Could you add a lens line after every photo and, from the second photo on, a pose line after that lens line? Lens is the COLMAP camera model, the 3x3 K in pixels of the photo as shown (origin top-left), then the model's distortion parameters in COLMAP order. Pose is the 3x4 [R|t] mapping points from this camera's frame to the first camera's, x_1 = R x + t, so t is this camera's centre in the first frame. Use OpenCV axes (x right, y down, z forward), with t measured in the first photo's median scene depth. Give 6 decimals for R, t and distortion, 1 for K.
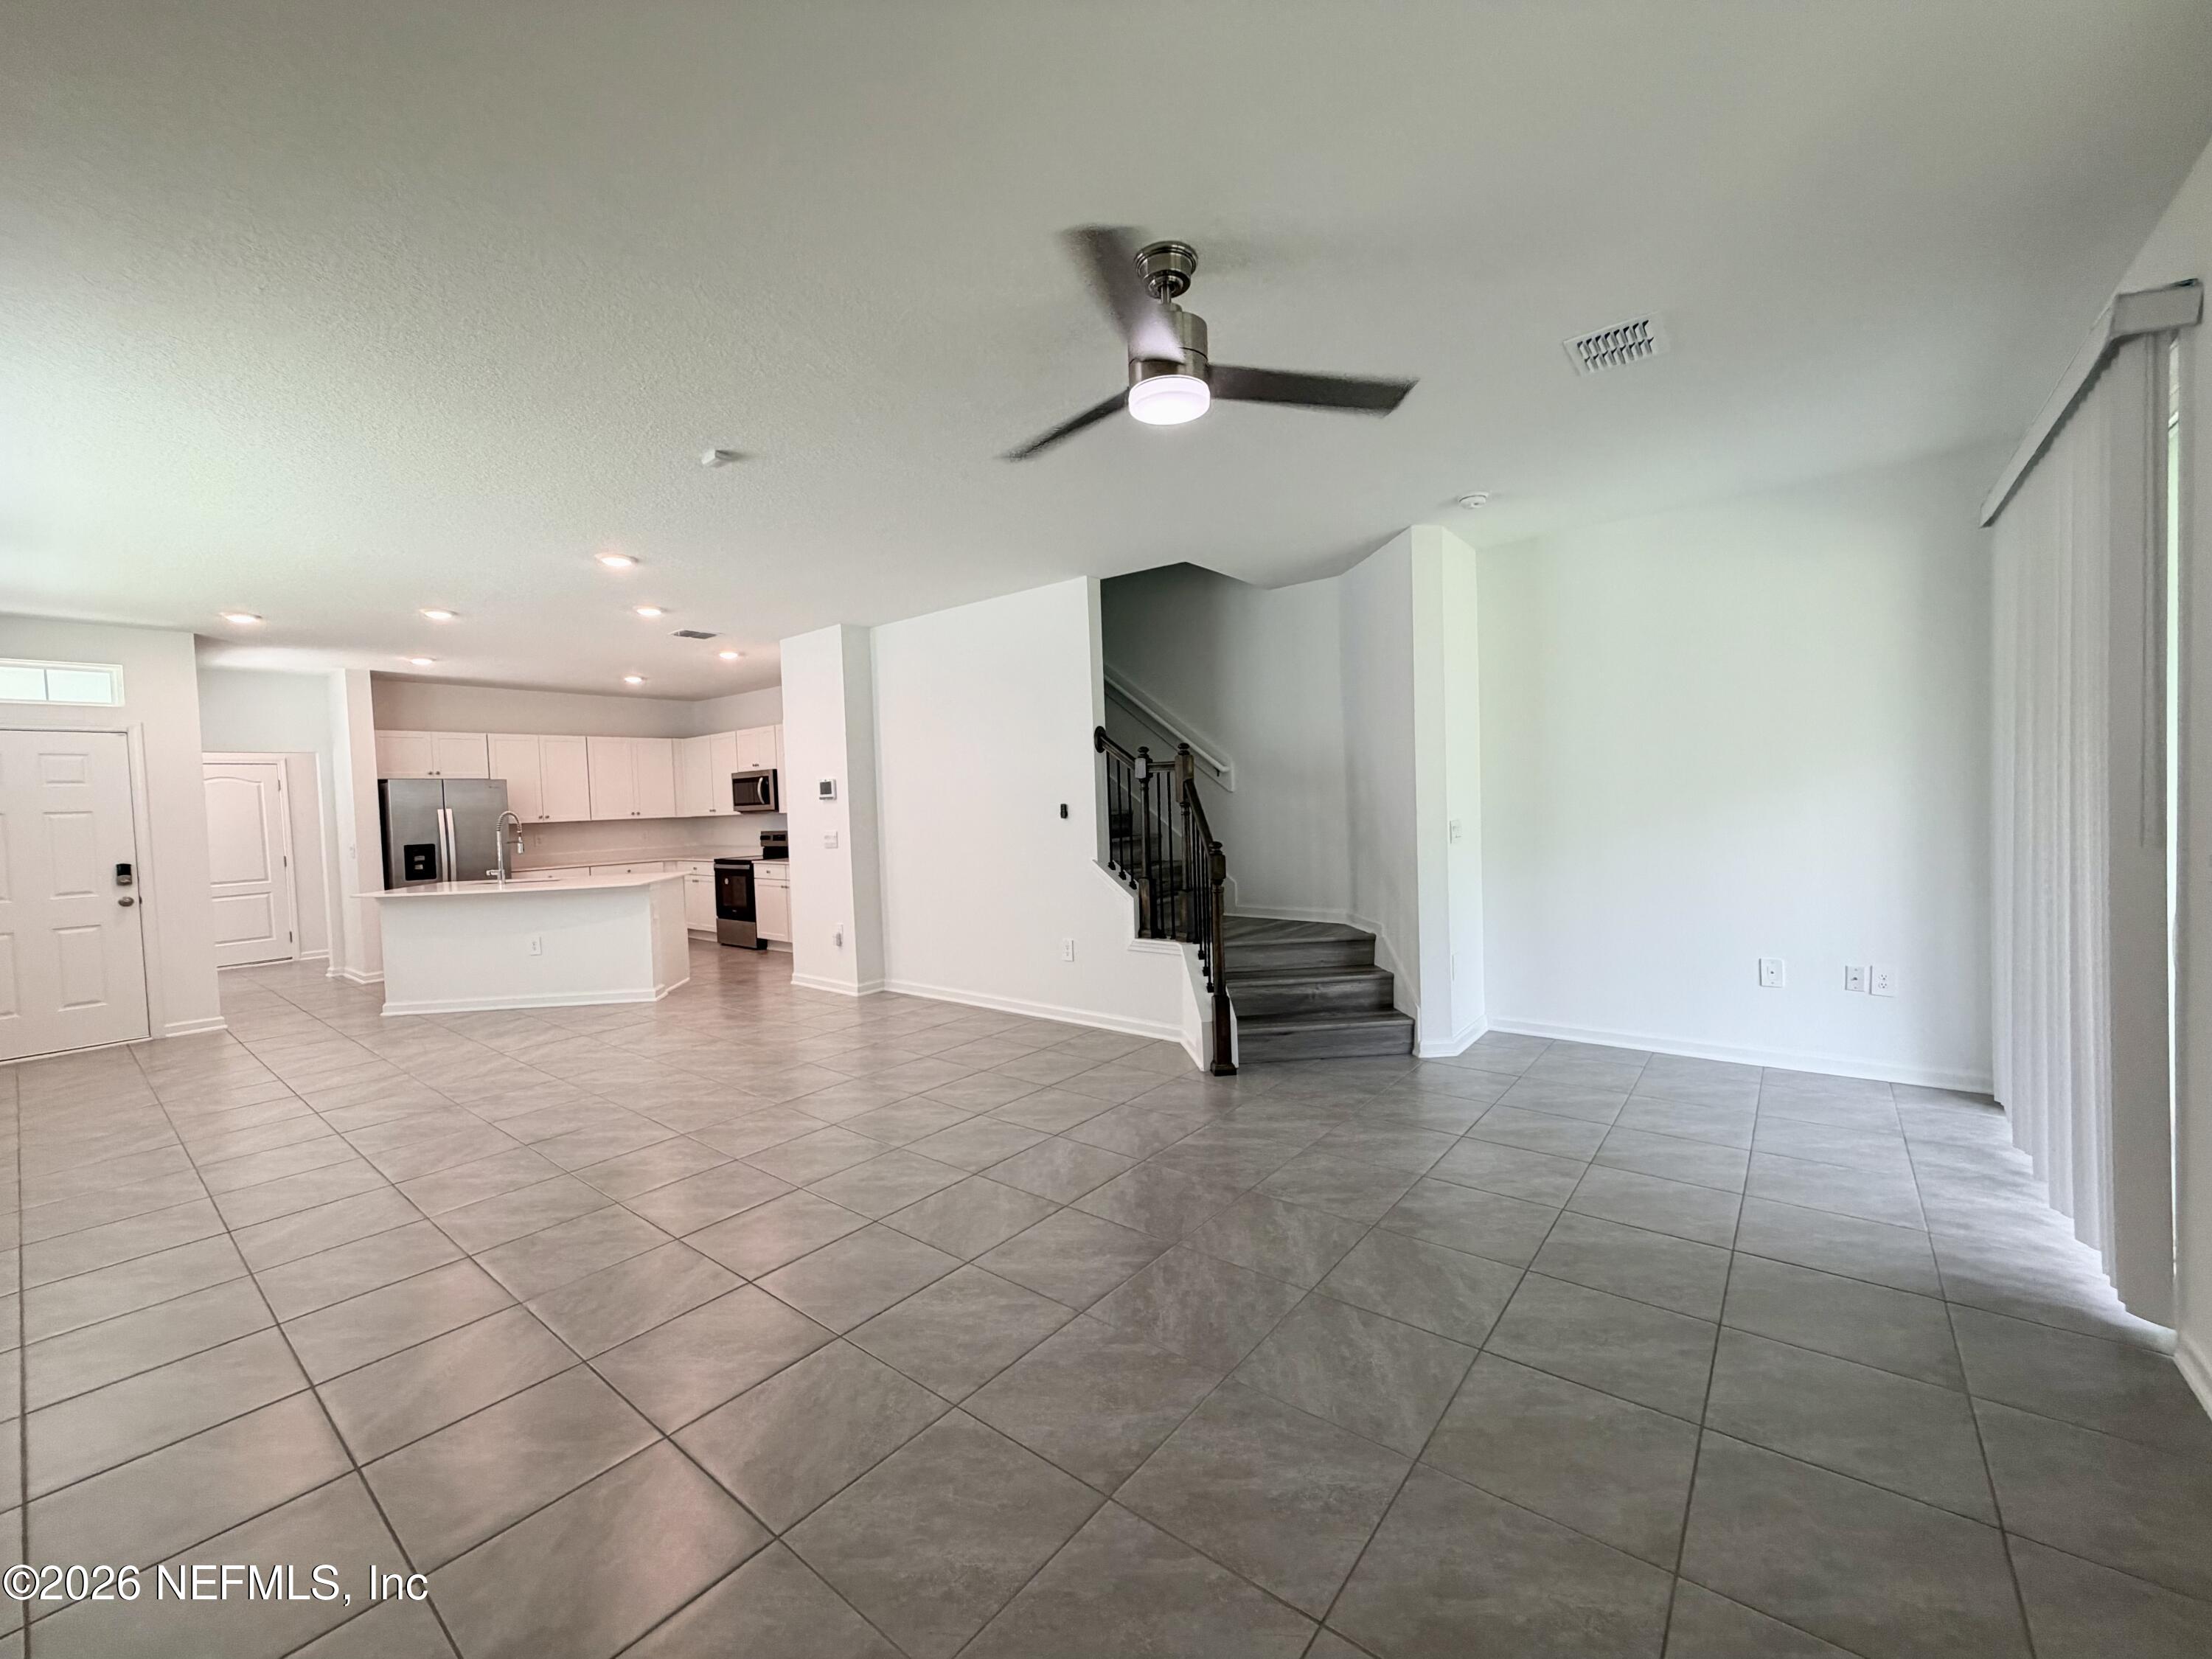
lens RADIAL K [[873.8, 0, 1110.8], [0, 873.8, 831.3], [0, 0, 1]] dist [-0.000246, -0.000450]
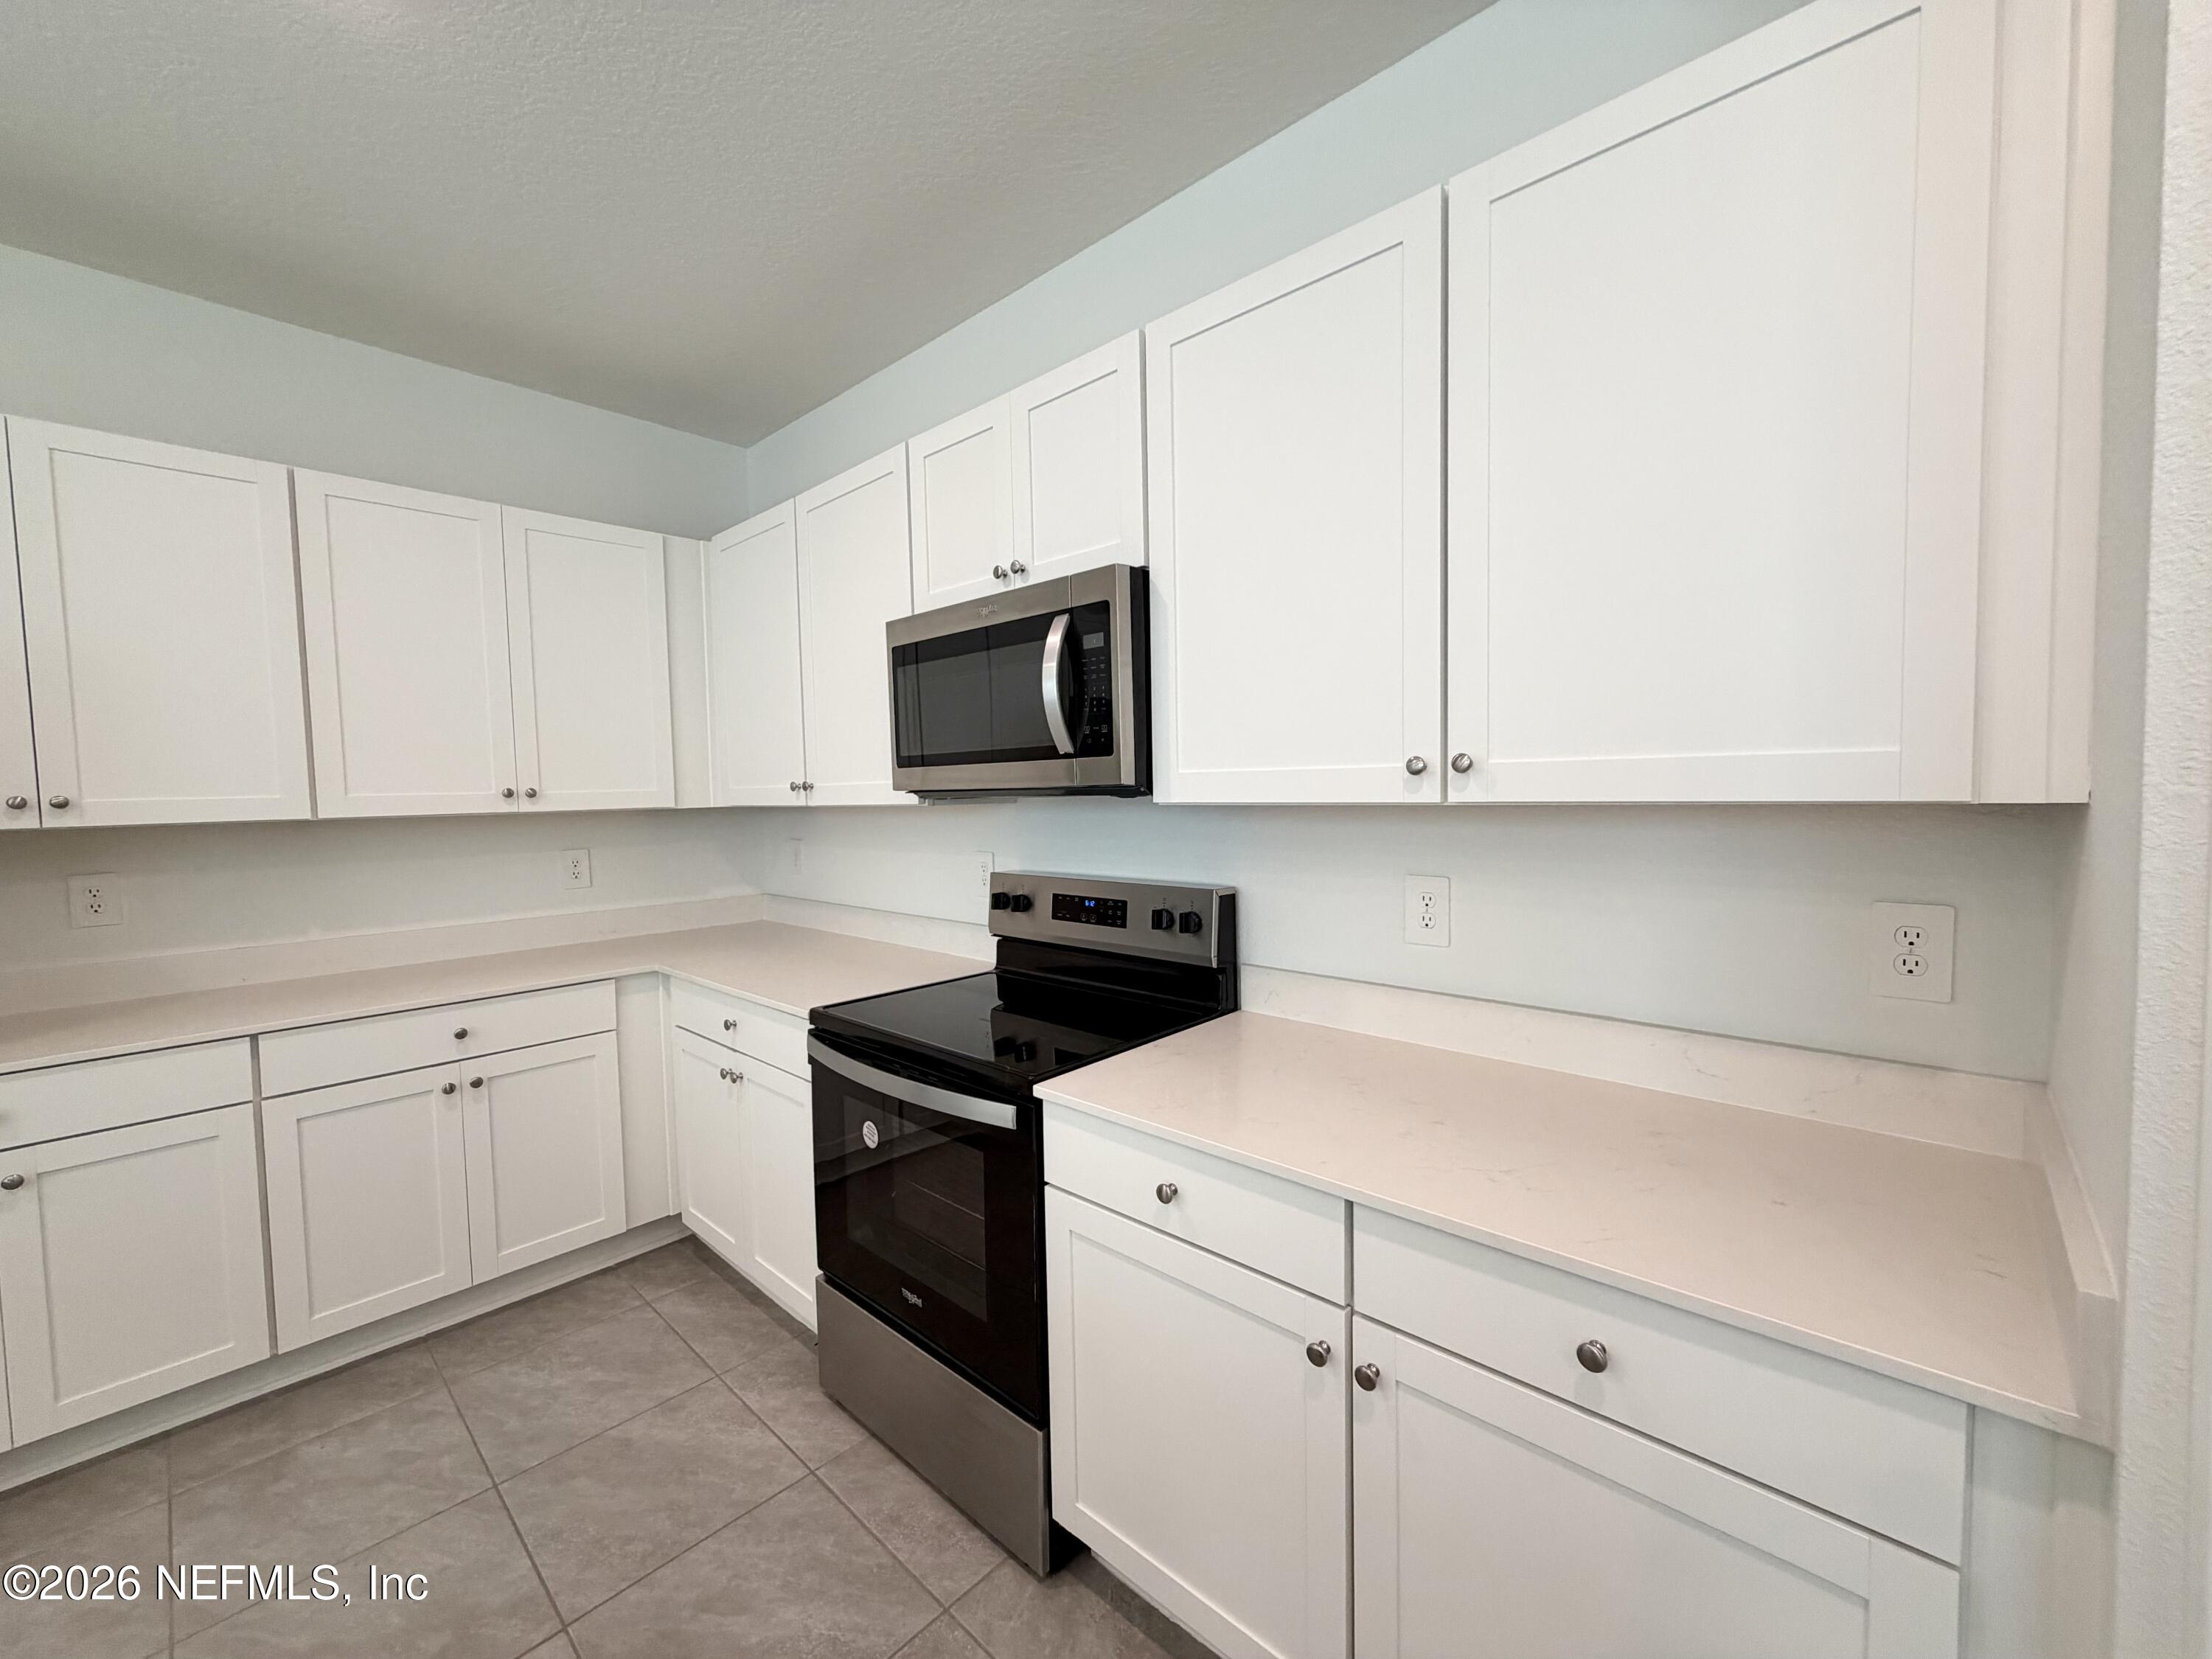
lens RADIAL K [[873.8, 0, 1108.4], [0, 873.8, 833.0], [0, 0, 1]] dist [-0.000246, -0.000450]
pose [[0.997610, 0.019249, -0.066355, -0.365232], [-0.017838, 0.999603, 0.021798, -0.017992], [0.066748, -0.020562, 0.997558, 0.786804]]
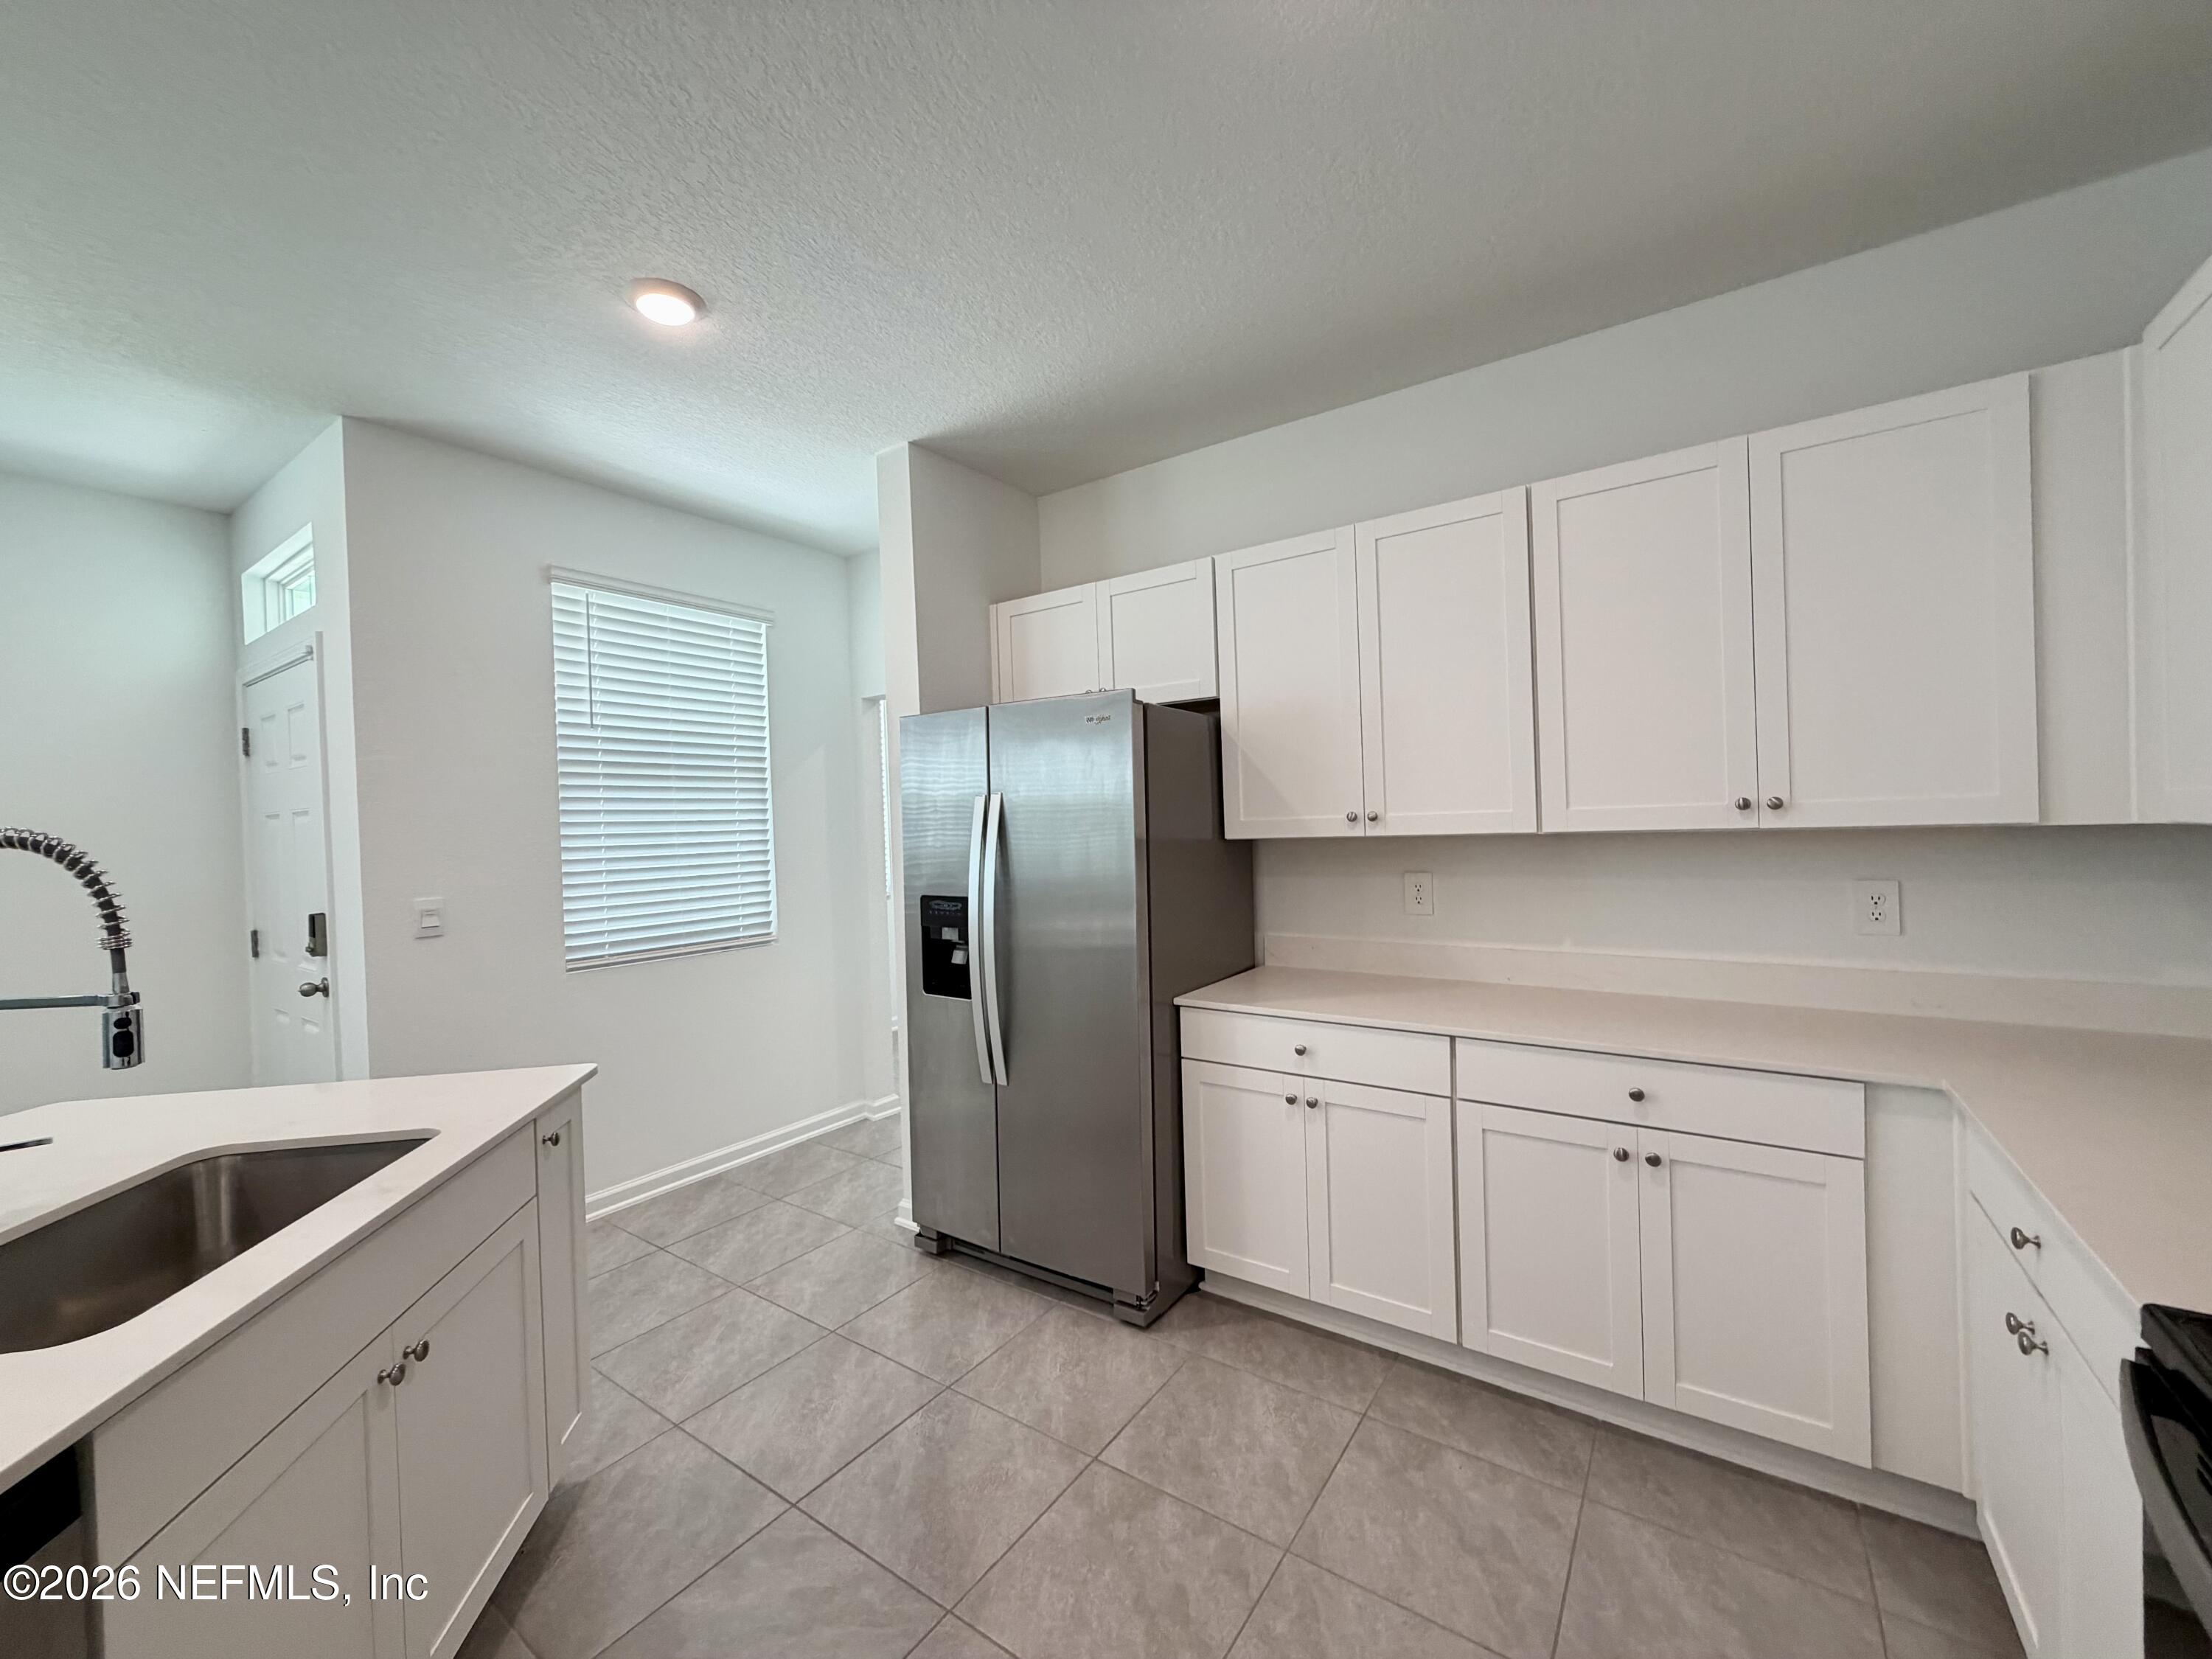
lens RADIAL K [[873.8, 0, 1110.3], [0, 873.8, 828.5], [0, 0, 1]] dist [-0.000246, -0.000450]
pose [[0.062563, 0.039597, -0.997255, -0.367461], [-0.005916, 0.999210, 0.039304, -0.022691], [0.998023, 0.003441, 0.062748, 0.880406]]
